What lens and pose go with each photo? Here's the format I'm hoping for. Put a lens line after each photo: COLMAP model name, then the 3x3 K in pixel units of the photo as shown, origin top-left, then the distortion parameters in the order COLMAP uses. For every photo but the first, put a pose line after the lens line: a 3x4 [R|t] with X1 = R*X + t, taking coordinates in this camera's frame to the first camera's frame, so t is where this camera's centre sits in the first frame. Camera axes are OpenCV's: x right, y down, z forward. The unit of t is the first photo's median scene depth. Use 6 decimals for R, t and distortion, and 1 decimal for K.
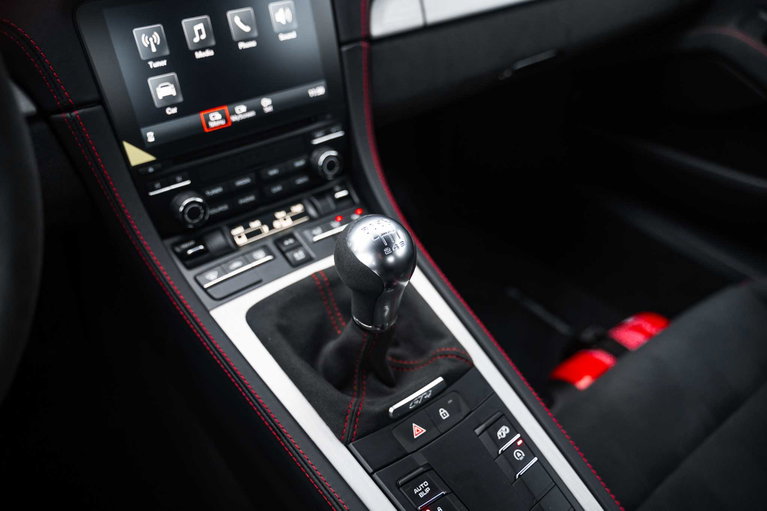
lens RADIAL K [[613.2, 0, 384.2], [0, 613.2, 260.4], [0, 0, 1]] dist [-0.026842, 0.010825]
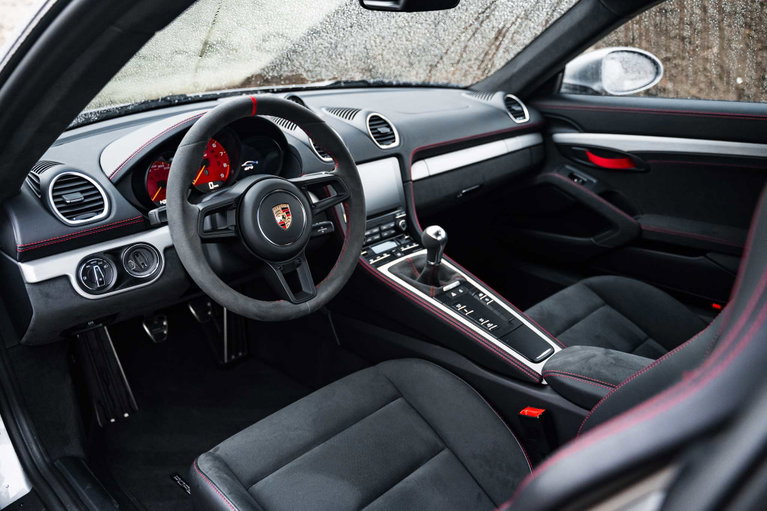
lens RADIAL K [[613.2, 0, 383.3], [0, 613.2, 254.7], [0, 0, 1]] dist [-0.026842, 0.010825]
pose [[0.991880, -0.064575, 0.109565, -0.523447], [0.092639, 0.957094, -0.274569, 0.761917], [-0.087134, 0.282490, 0.955305, -1.657021]]
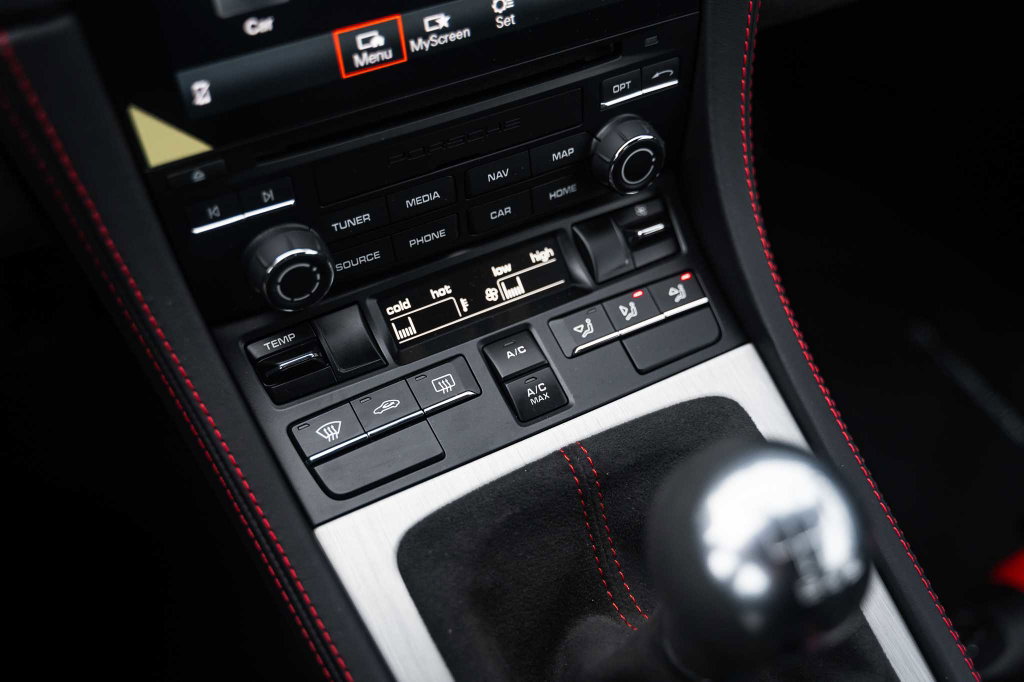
lens RADIAL K [[1030.2, 0, 509.2], [0, 1030.2, 340.6], [0, 0, 1]] dist [-0.010463, 0.000000]
pose [[0.985649, 0.142197, -0.090978, -0.101844], [-0.118974, 0.967484, 0.223203, -0.204104], [0.119759, -0.209176, 0.970517, 0.334067]]
